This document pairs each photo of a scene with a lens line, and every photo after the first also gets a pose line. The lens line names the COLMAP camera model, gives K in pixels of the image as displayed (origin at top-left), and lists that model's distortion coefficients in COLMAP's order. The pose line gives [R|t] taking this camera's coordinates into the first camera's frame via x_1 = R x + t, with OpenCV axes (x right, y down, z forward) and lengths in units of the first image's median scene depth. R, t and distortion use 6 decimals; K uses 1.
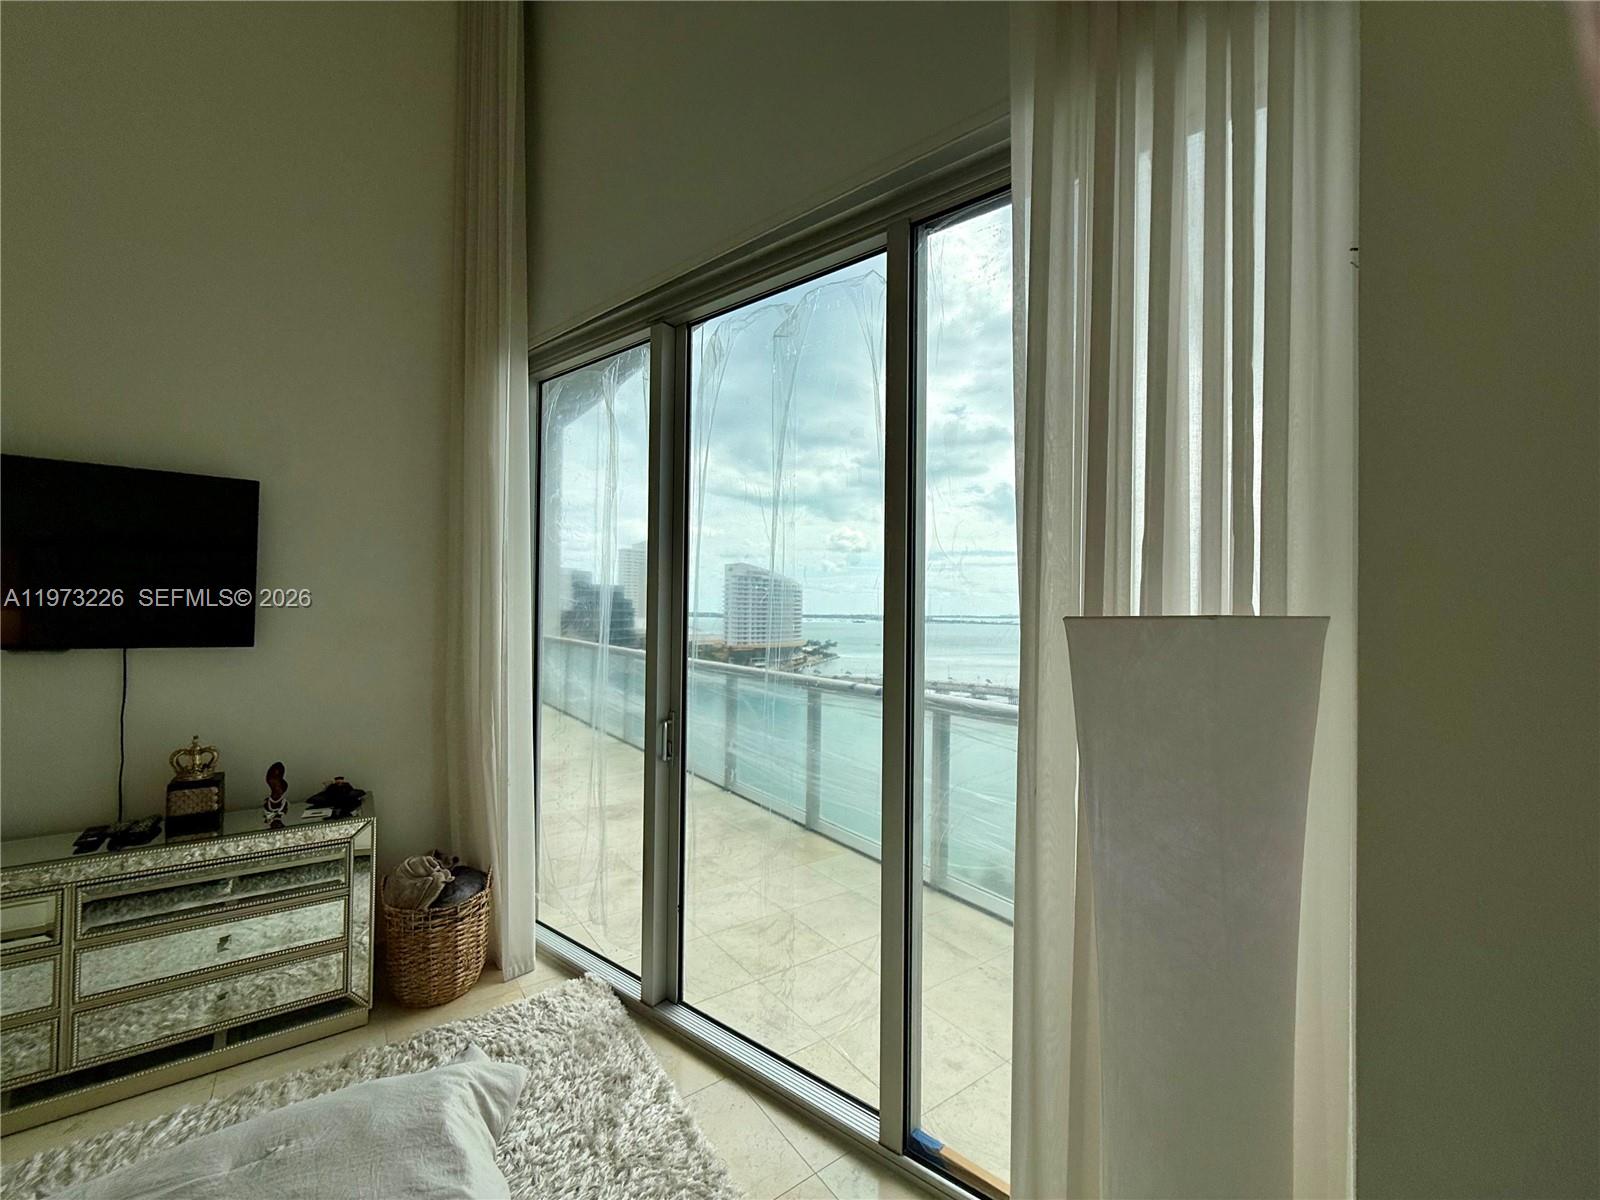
lens RADIAL K [[637.1, 0, 805.2], [0, 637.1, 602.0], [0, 0, 1]] dist [-0.001686, 0.000608]
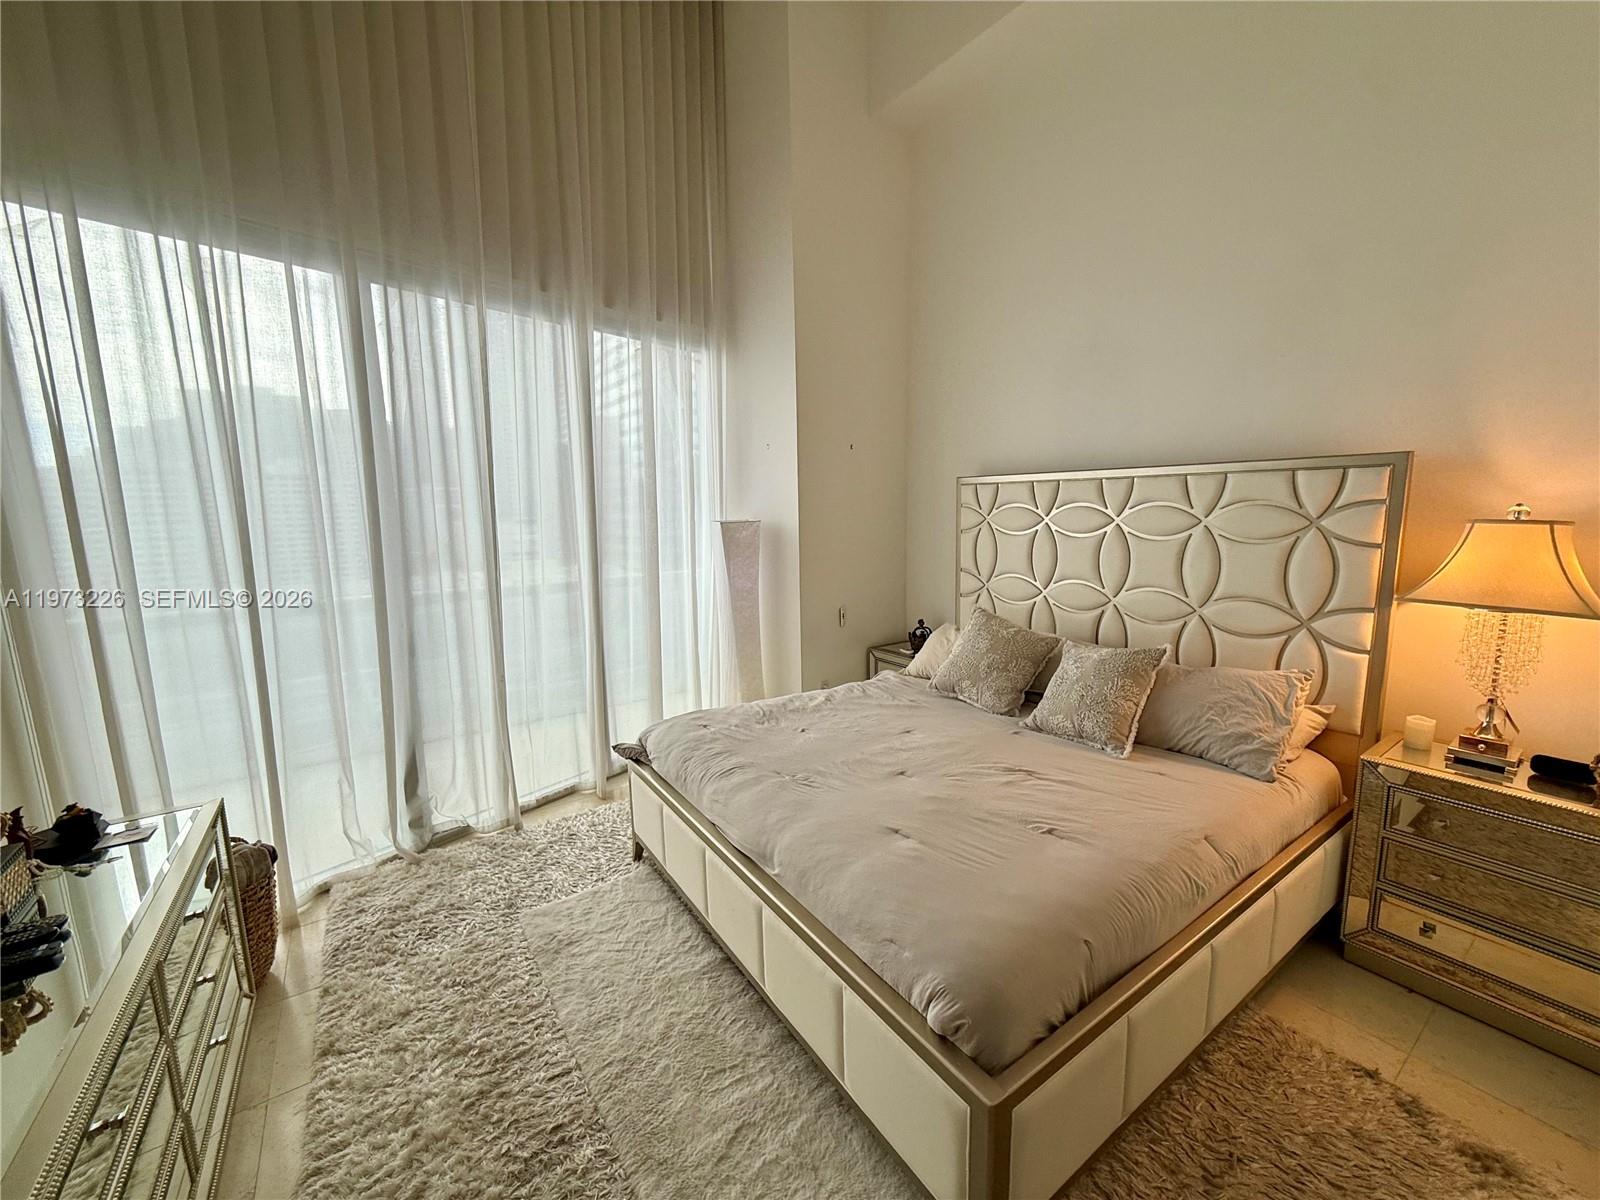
lens RADIAL K [[637.1, 0, 805.2], [0, 637.1, 602.0], [0, 0, 1]] dist [-0.001686, 0.000608]
pose [[0.022772, -0.164173, 0.986169, -1.418421], [-0.002748, 0.986410, 0.164277, -0.058239], [-0.999737, -0.006451, 0.022011, 0.204259]]
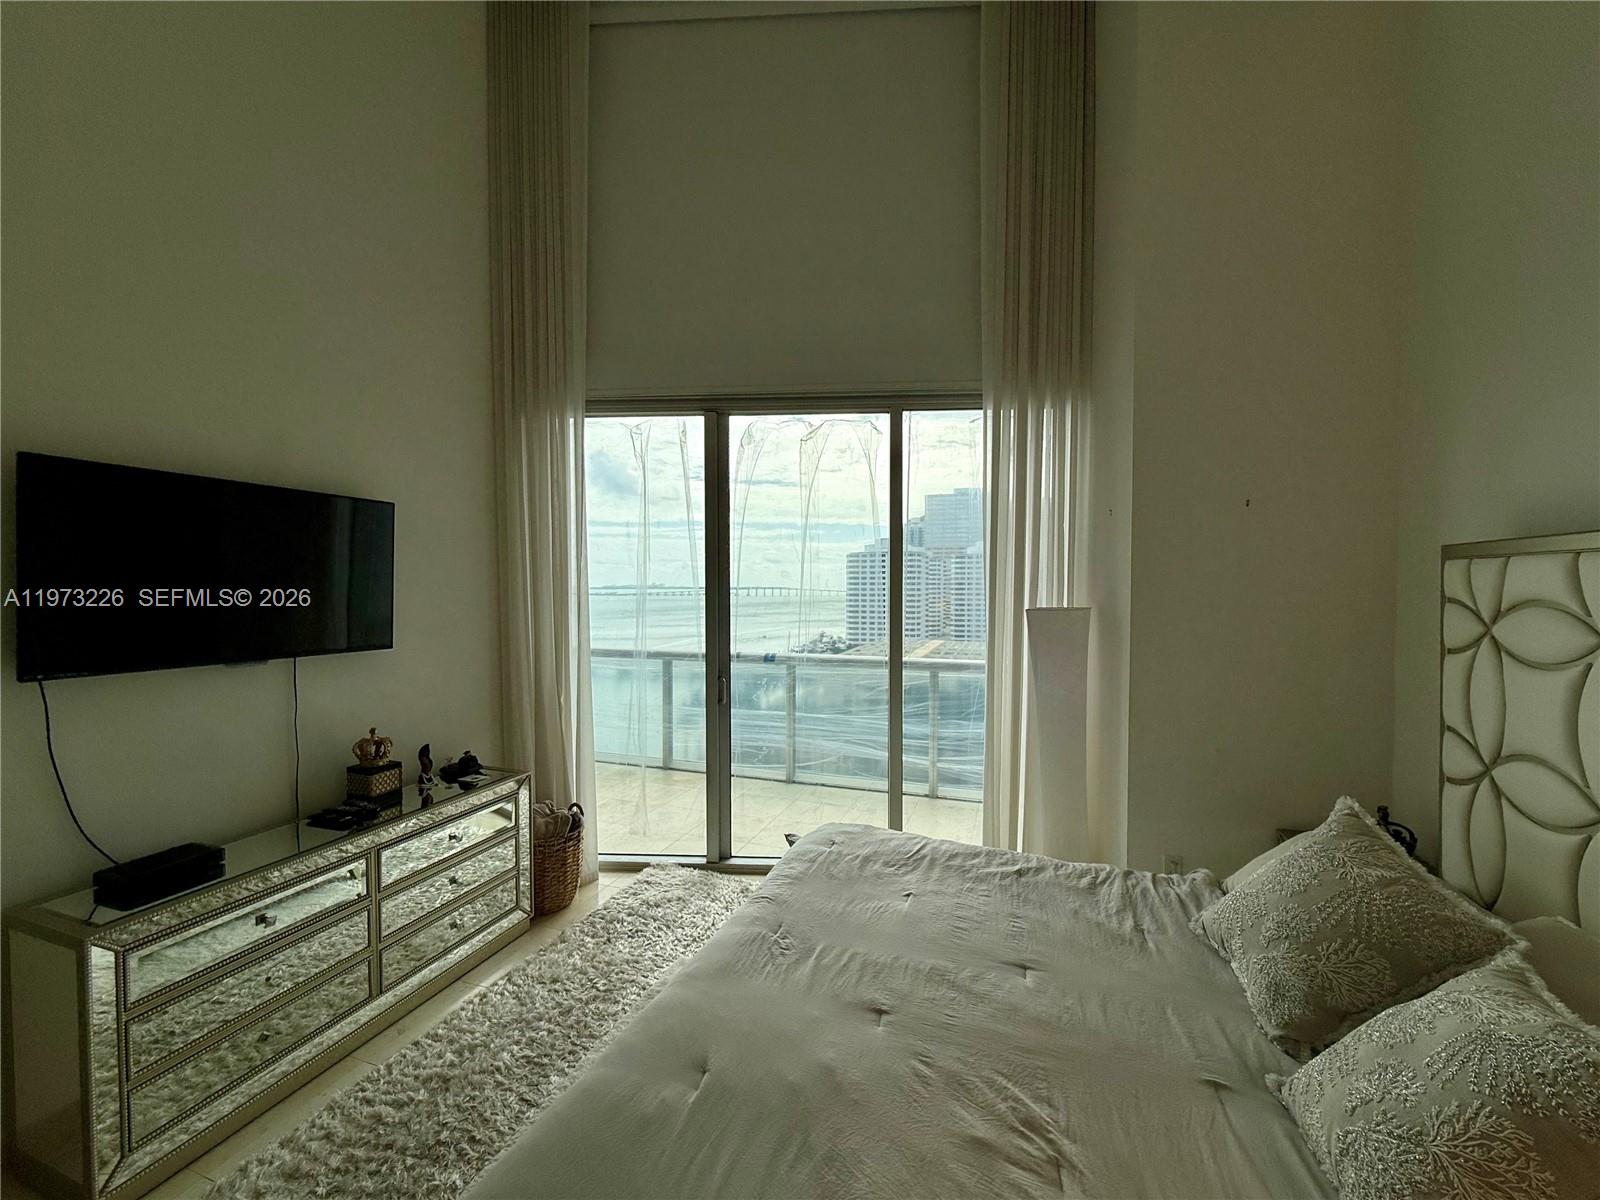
lens RADIAL K [[637.1, 0, 805.2], [0, 637.1, 602.0], [0, 0, 1]] dist [-0.001686, 0.000608]
pose [[0.829294, -0.028179, 0.558102, -0.907447], [0.000739, 0.998782, 0.049331, -0.071017], [-0.558812, -0.040498, 0.828305, -0.366739]]
